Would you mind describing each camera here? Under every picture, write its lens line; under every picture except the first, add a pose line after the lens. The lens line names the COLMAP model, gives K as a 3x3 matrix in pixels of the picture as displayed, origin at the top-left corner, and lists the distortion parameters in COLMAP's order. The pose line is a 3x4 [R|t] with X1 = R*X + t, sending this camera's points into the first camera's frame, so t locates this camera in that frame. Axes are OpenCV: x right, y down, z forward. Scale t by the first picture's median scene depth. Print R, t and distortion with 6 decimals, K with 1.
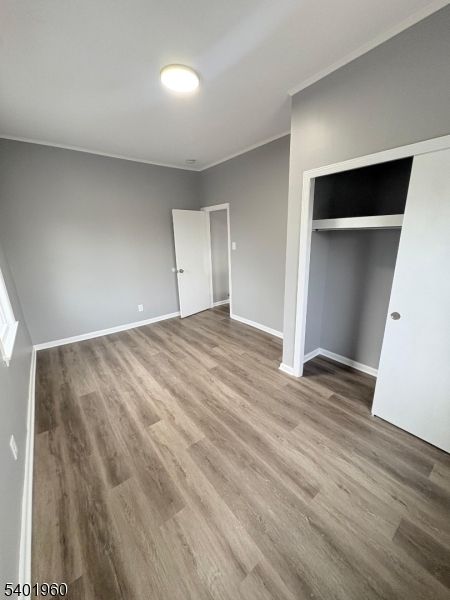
lens RADIAL K [[237.8, 0, 225.0], [0, 237.8, 300.0], [0, 0, 1]] dist [0.000646, -0.000016]
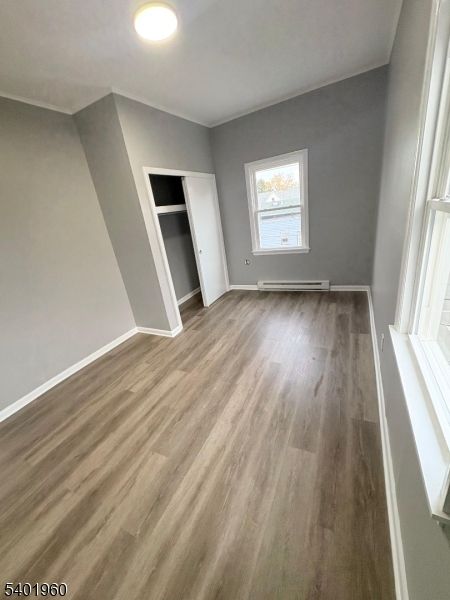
lens RADIAL K [[237.8, 0, 225.0], [0, 237.8, 300.0], [0, 0, 1]] dist [0.000646, -0.000016]
pose [[-0.420116, -0.235966, 0.876255, -0.825001], [0.392632, 0.823277, 0.409945, -0.226292], [-0.818134, 0.516271, -0.253224, 0.980420]]
